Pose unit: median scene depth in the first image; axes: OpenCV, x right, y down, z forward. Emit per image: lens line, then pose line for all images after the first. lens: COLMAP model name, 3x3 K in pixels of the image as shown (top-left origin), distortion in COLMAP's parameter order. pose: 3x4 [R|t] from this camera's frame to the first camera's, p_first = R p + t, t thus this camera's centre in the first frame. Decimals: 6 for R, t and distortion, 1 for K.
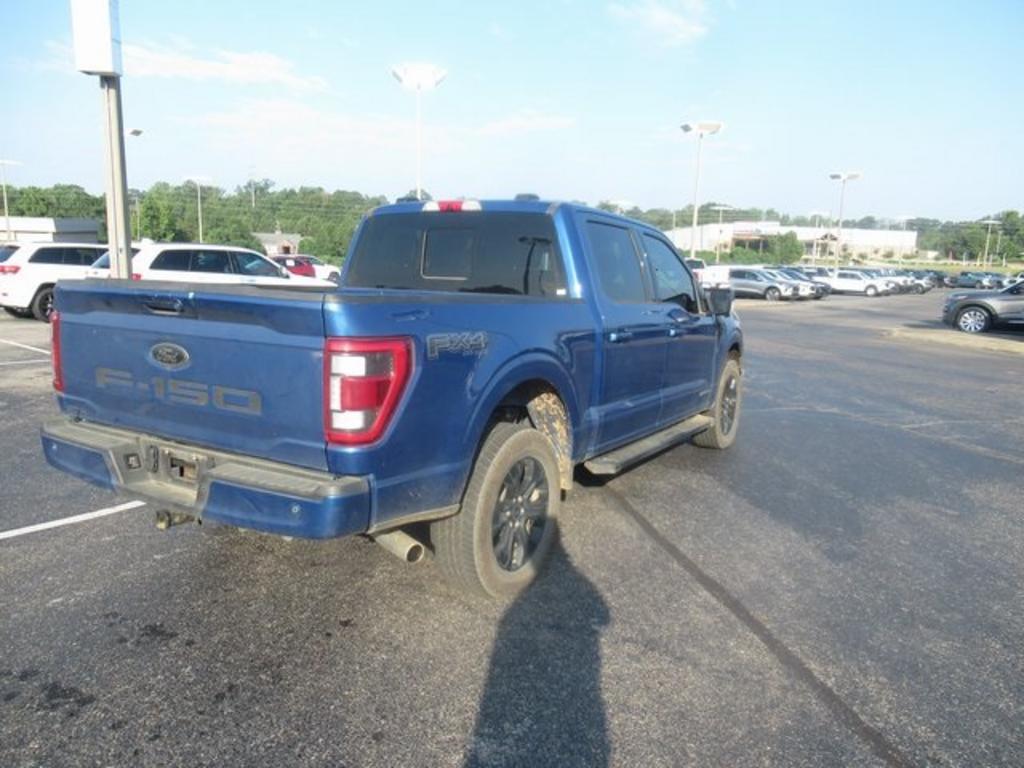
lens RADIAL K [[748.2, 0, 512.0], [0, 748.2, 384.0], [0, 0, 1]] dist [-0.004726, -0.001789]
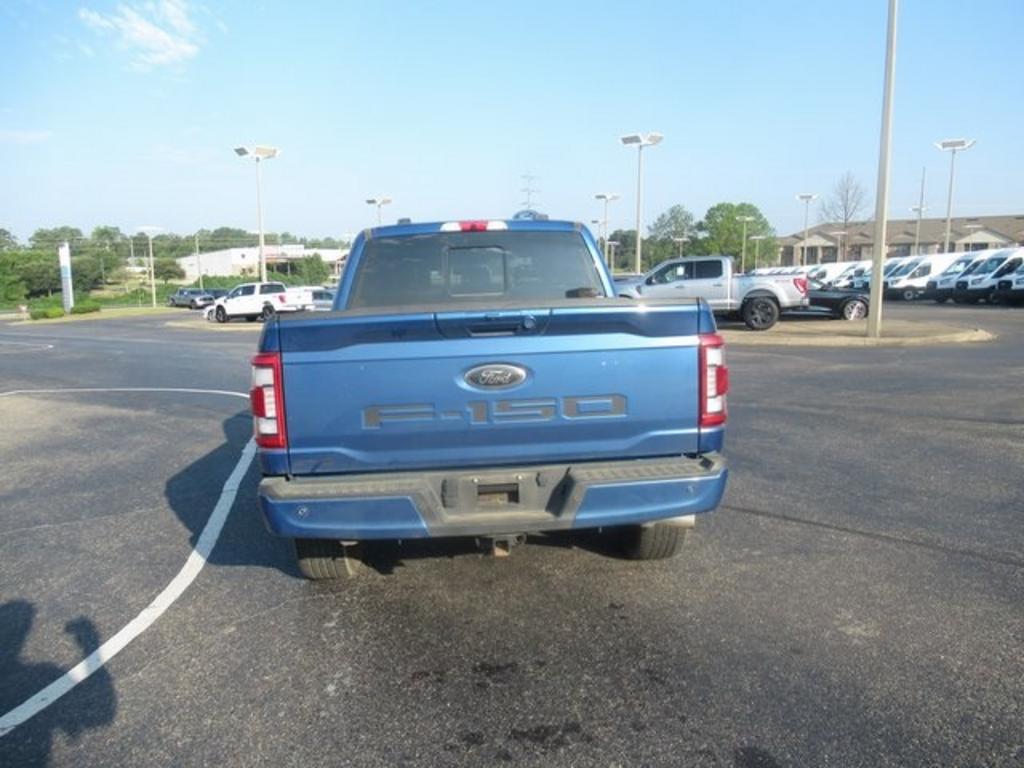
lens RADIAL K [[742.3, 0, 505.0], [0, 742.3, 399.7], [0, 0, 1]] dist [-0.012276, 0.002349]
pose [[0.821702, -0.139578, 0.552561, -0.660894], [0.144413, 0.988897, 0.035045, -0.028405], [-0.551317, 0.051000, 0.832735, 0.127845]]
